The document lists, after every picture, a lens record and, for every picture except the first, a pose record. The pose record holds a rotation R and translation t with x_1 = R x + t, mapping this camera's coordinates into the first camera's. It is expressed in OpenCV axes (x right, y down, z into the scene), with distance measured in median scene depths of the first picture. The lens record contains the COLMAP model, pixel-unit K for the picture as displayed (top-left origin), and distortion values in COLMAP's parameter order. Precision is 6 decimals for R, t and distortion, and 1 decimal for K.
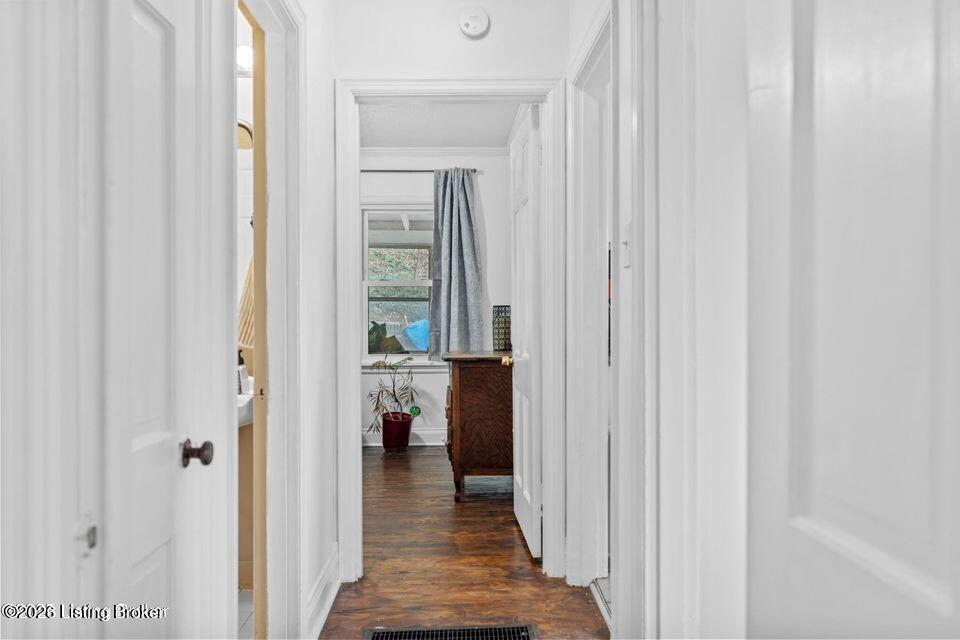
lens RADIAL K [[799.2, 0, 480.0], [0, 799.2, 318.2], [0, 0, 1]] dist [0.004021, 0.000457]
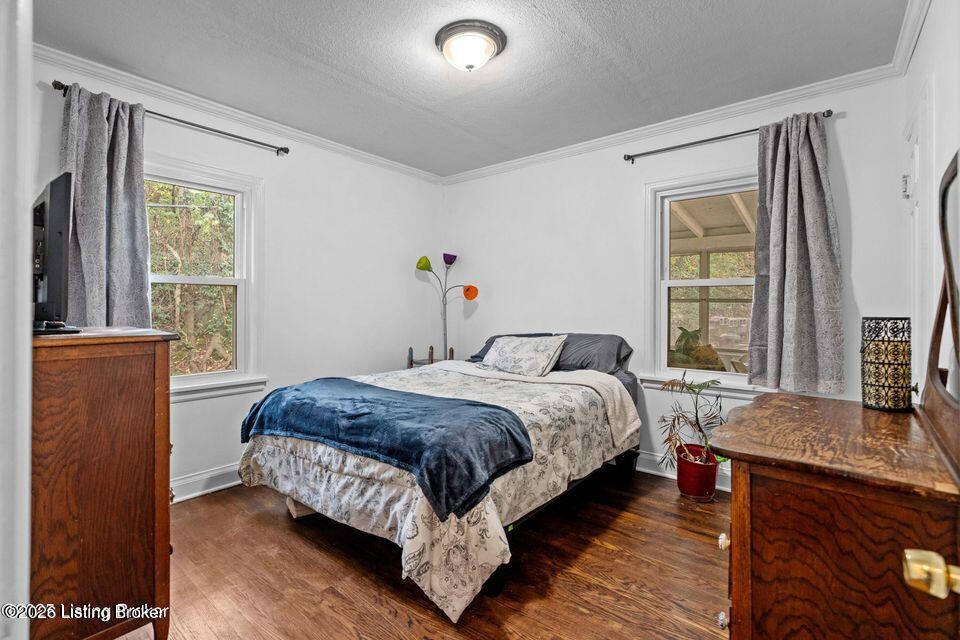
lens RADIAL K [[444.3, 0, 467.2], [0, 444.3, 306.8], [0, 0, 1]] dist [-0.009224, 0.000944]
pose [[0.753703, 0.006666, -0.657181, 0.009138], [-0.010580, 0.999942, -0.001992, -0.015854], [0.657130, 0.008454, 0.753730, 0.518547]]
